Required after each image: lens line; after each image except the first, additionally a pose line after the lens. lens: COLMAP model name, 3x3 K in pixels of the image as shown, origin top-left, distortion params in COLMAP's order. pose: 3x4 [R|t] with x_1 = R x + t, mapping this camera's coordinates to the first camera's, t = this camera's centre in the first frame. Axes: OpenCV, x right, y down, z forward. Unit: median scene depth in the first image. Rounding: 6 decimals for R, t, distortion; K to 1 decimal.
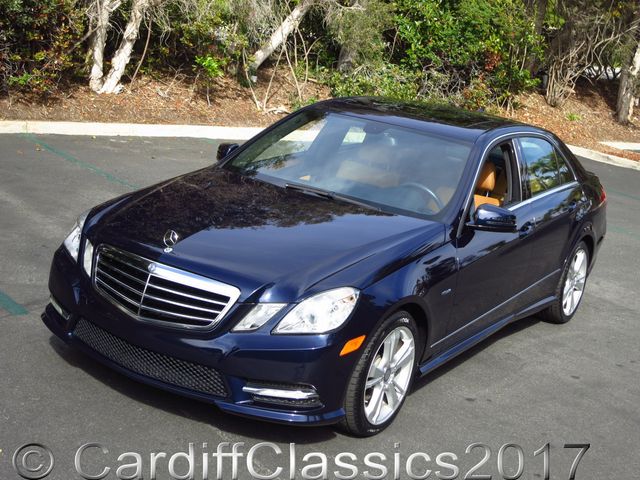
lens RADIAL K [[1003.6, 0, 320.9], [0, 1003.6, 235.2], [0, 0, 1]] dist [-0.148357, 0.000000]
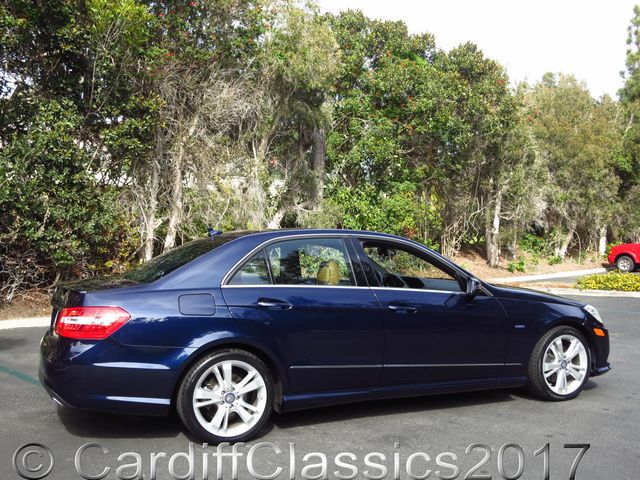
lens RADIAL K [[660.0, 0, 318.3], [0, 660.0, 241.7], [0, 0, 1]] dist [-0.074370, 0.000000]
pose [[0.985329, -0.141726, 0.095078, -0.071803], [0.158968, 0.964870, -0.209178, 0.023612], [-0.062092, 0.221224, 0.973244, 0.076369]]
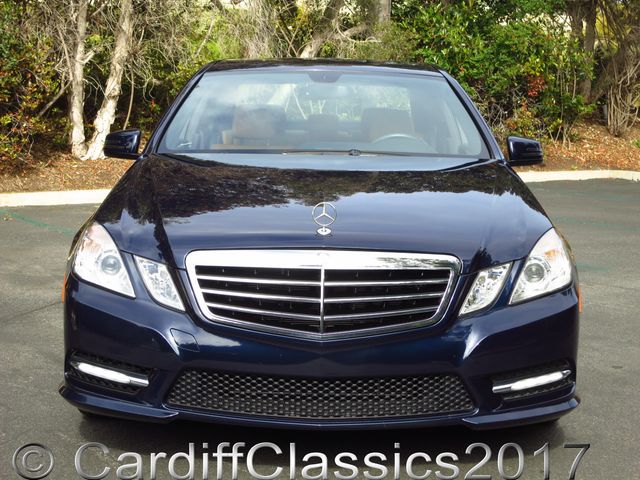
lens RADIAL K [[1080.5, 0, 316.9], [0, 1080.5, 237.0], [0, 0, 1]] dist [-0.179632, 0.000000]
pose [[0.990641, -0.113898, -0.075219, 0.047526], [0.105450, 0.988535, -0.108065, 0.050485], [0.086665, 0.099122, 0.991294, 0.078115]]
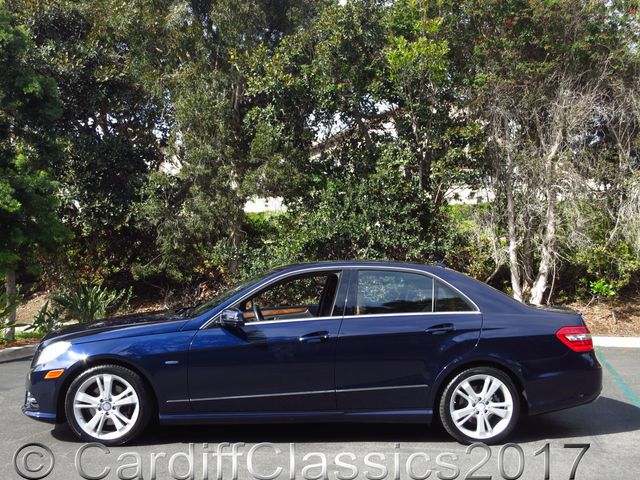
lens RADIAL K [[754.6, 0, 319.9], [0, 754.6, 242.5], [0, 0, 1]] dist [-0.088427, 0.000000]
pose [[0.573435, -0.152472, -0.804937, 0.452744], [-0.111905, 0.958742, -0.261326, 0.058996], [0.811572, 0.239930, 0.532714, 0.214250]]
